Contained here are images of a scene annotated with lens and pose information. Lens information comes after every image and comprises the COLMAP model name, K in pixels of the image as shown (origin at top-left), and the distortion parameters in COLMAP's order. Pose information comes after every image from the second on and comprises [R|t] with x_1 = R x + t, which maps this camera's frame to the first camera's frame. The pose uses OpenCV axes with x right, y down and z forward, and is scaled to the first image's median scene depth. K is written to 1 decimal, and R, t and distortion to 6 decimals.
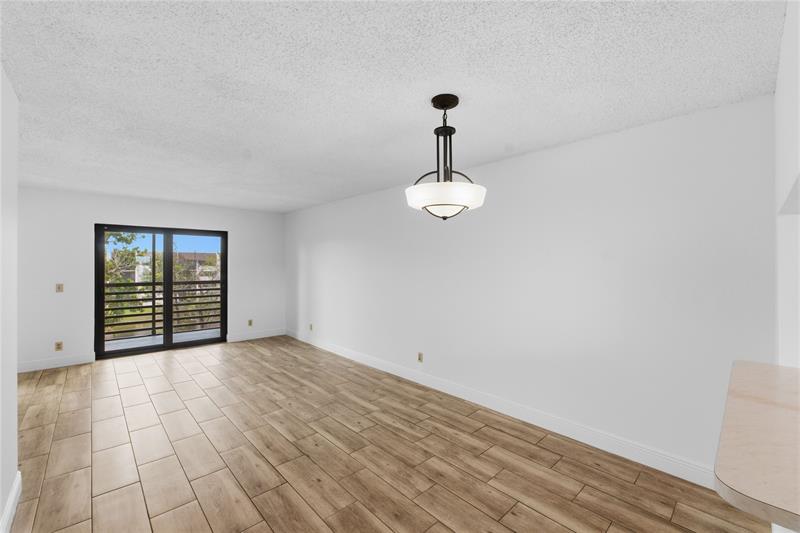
lens RADIAL K [[335.0, 0, 400.6], [0, 335.0, 266.9], [0, 0, 1]] dist [-0.002270, -0.000155]
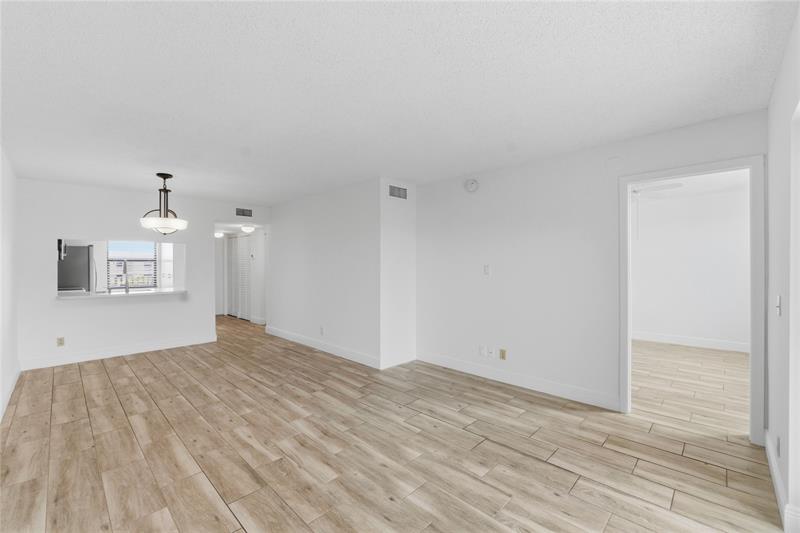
lens RADIAL K [[335.0, 0, 399.1], [0, 335.0, 265.1], [0, 0, 1]] dist [-0.002270, -0.000155]
pose [[-0.998987, 0.003341, -0.044886, -0.667428], [0.003144, 0.999985, 0.004469, 0.016776], [0.044900, 0.004323, -0.998982, 1.732314]]
